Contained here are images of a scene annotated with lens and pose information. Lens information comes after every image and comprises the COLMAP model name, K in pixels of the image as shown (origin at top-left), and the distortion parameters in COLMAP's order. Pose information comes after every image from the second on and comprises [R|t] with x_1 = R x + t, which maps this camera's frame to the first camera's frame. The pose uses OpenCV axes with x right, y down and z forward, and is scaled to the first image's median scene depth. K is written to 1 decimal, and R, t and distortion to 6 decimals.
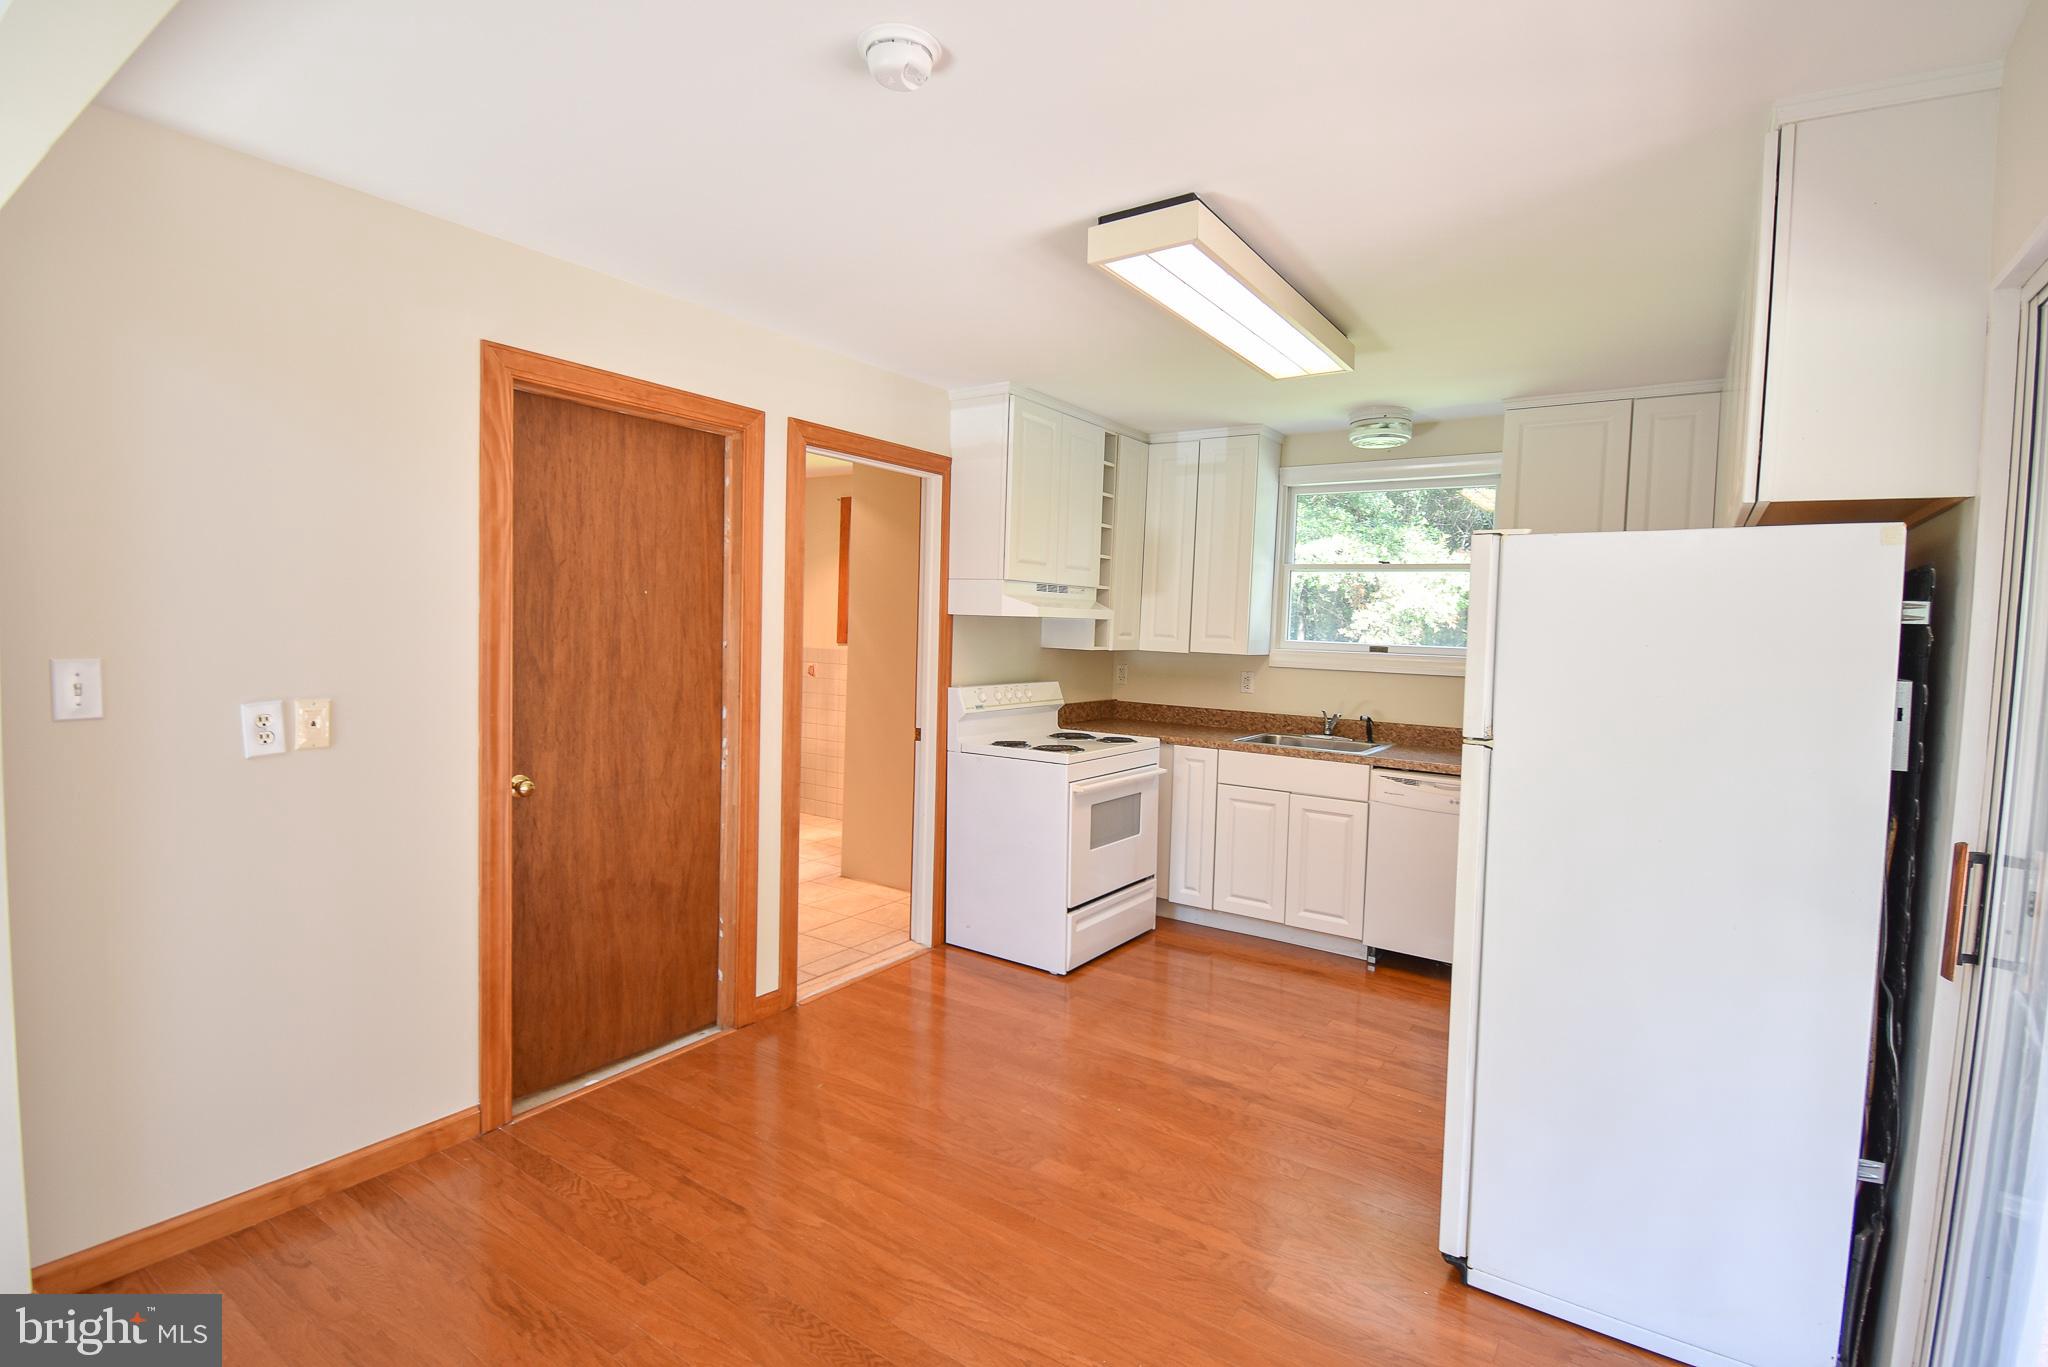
lens RADIAL K [[941.5, 0, 1036.2], [0, 941.5, 668.9], [0, 0, 1]] dist [0.003865, -0.020188]
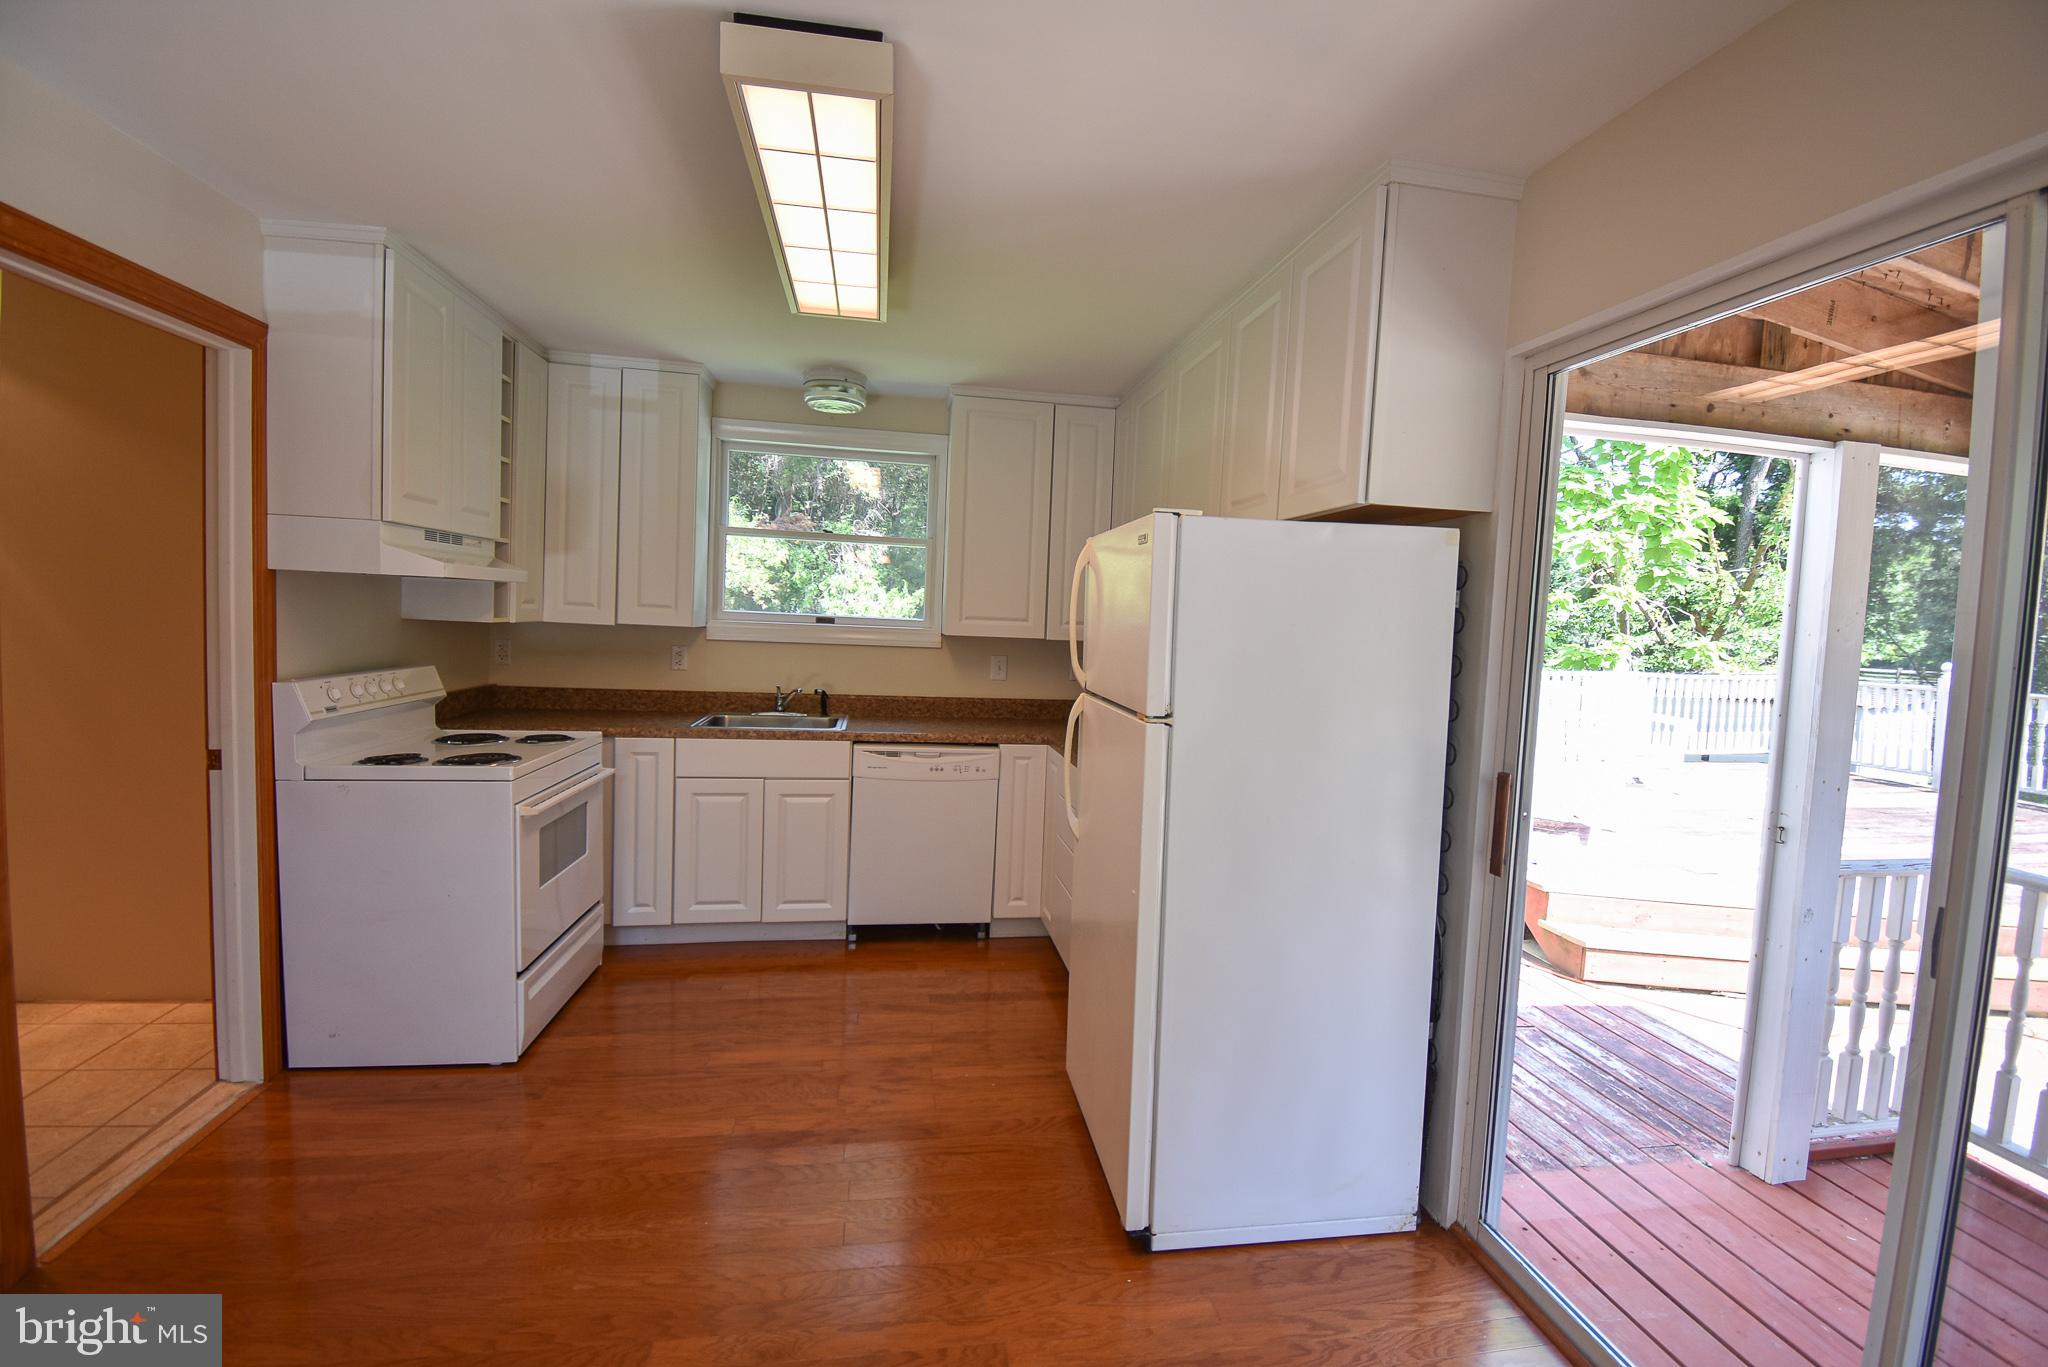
lens RADIAL K [[897.7, 0, 1032.3], [0, 897.7, 668.7], [0, 0, 1]] dist [0.021210, -0.026971]
pose [[0.725374, -0.040252, 0.687177, -0.138176], [0.013213, 0.998919, 0.044566, -0.010486], [-0.688228, -0.023248, 0.725122, 0.192443]]
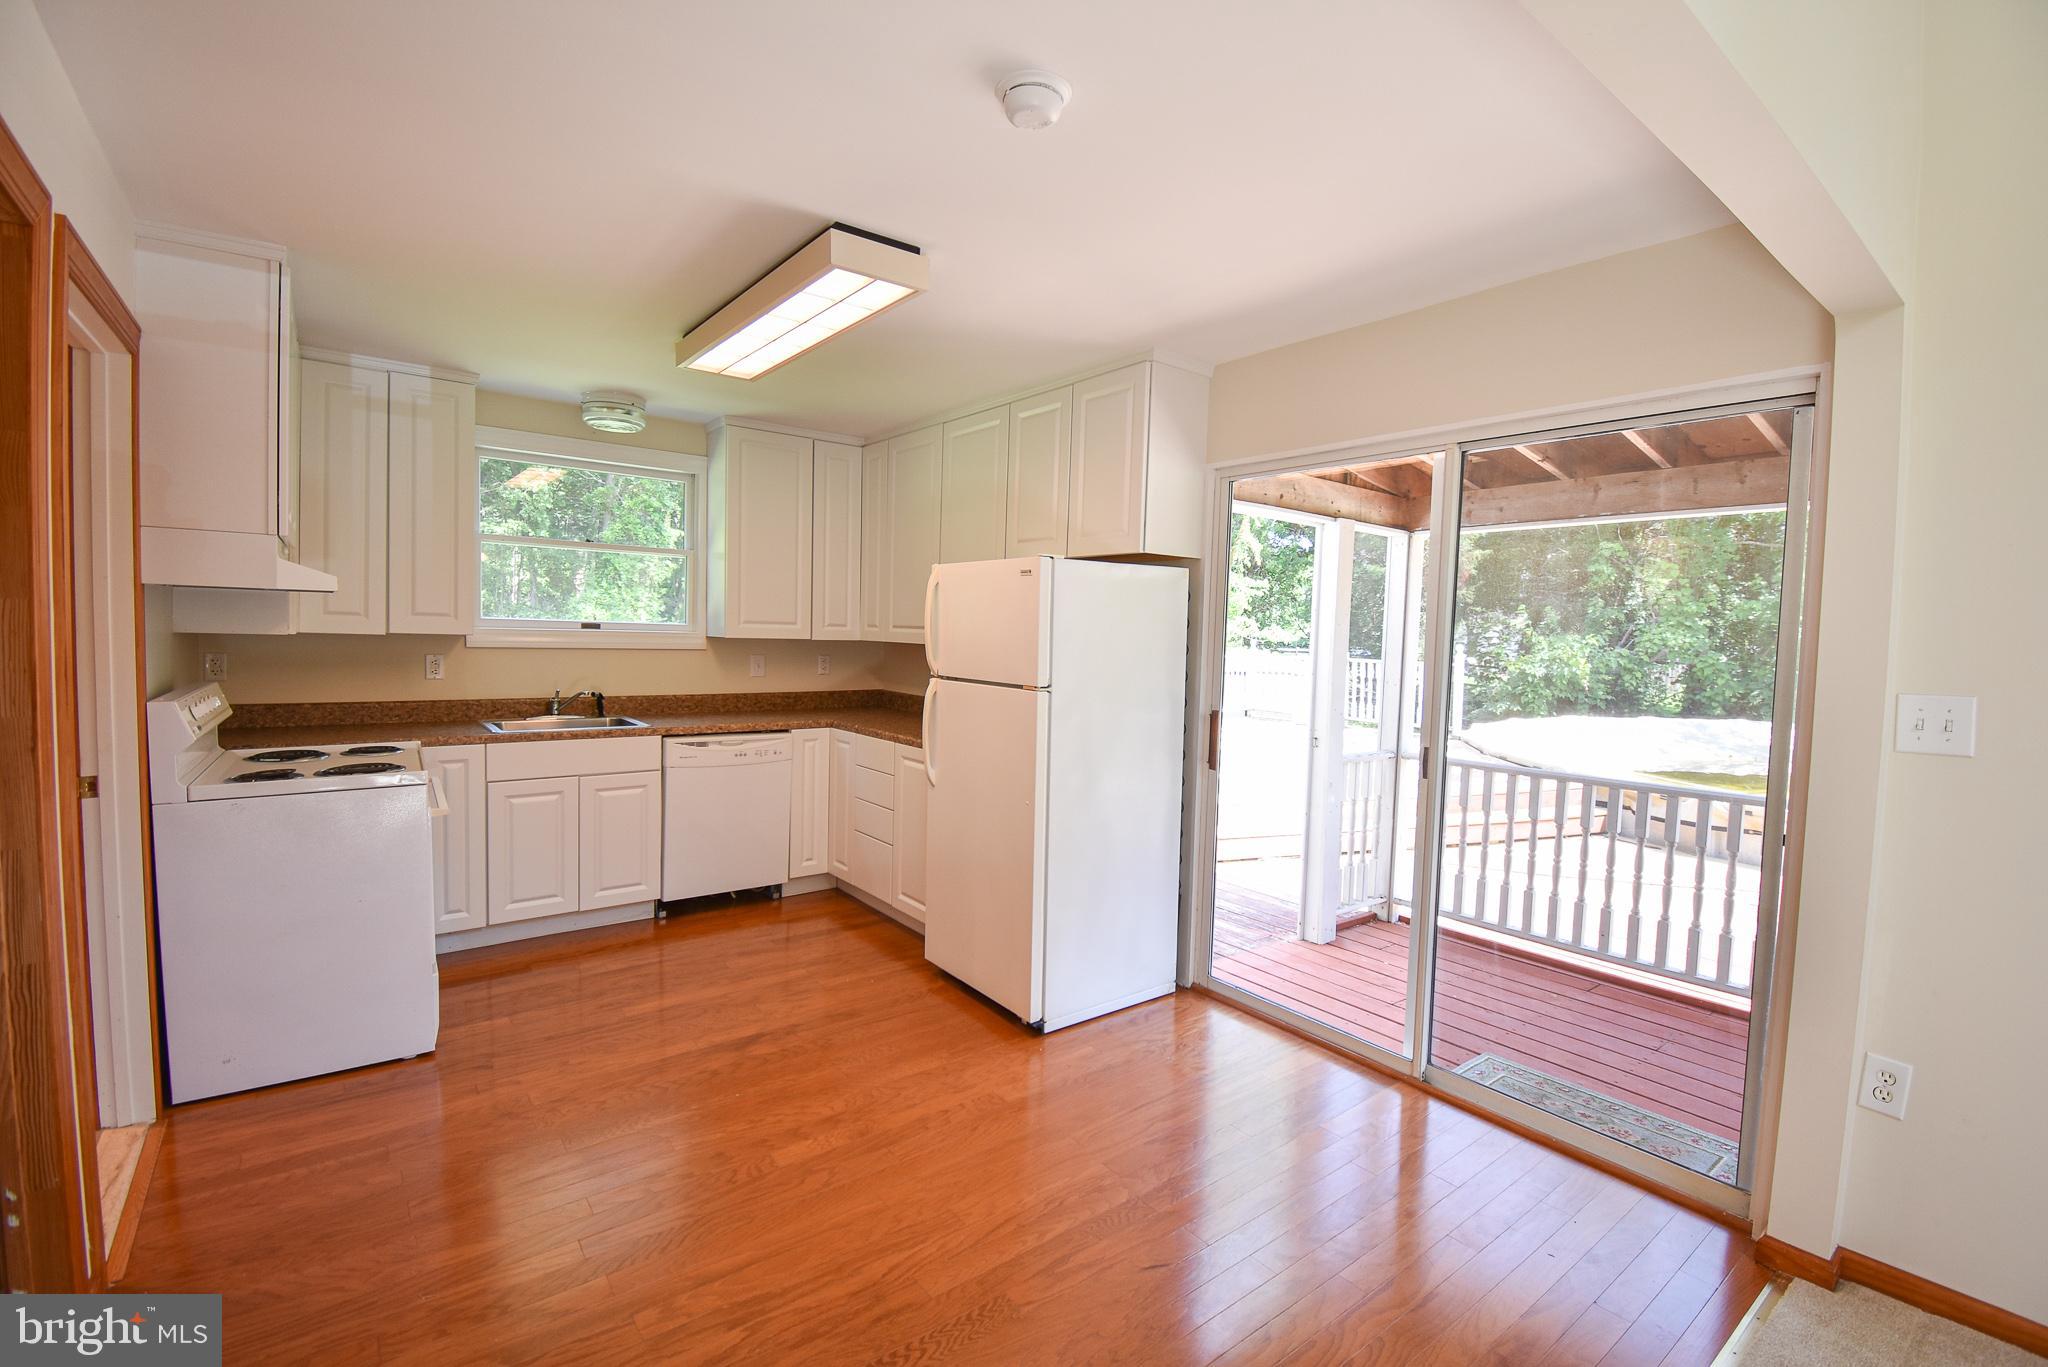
lens RADIAL K [[897.7, 0, 1032.3], [0, 897.7, 668.7], [0, 0, 1]] dist [0.021210, -0.026971]
pose [[0.315694, -0.063679, 0.946722, -0.459269], [0.025822, 0.997953, 0.058514, -0.021438], [-0.948510, 0.005973, 0.316692, 0.262748]]
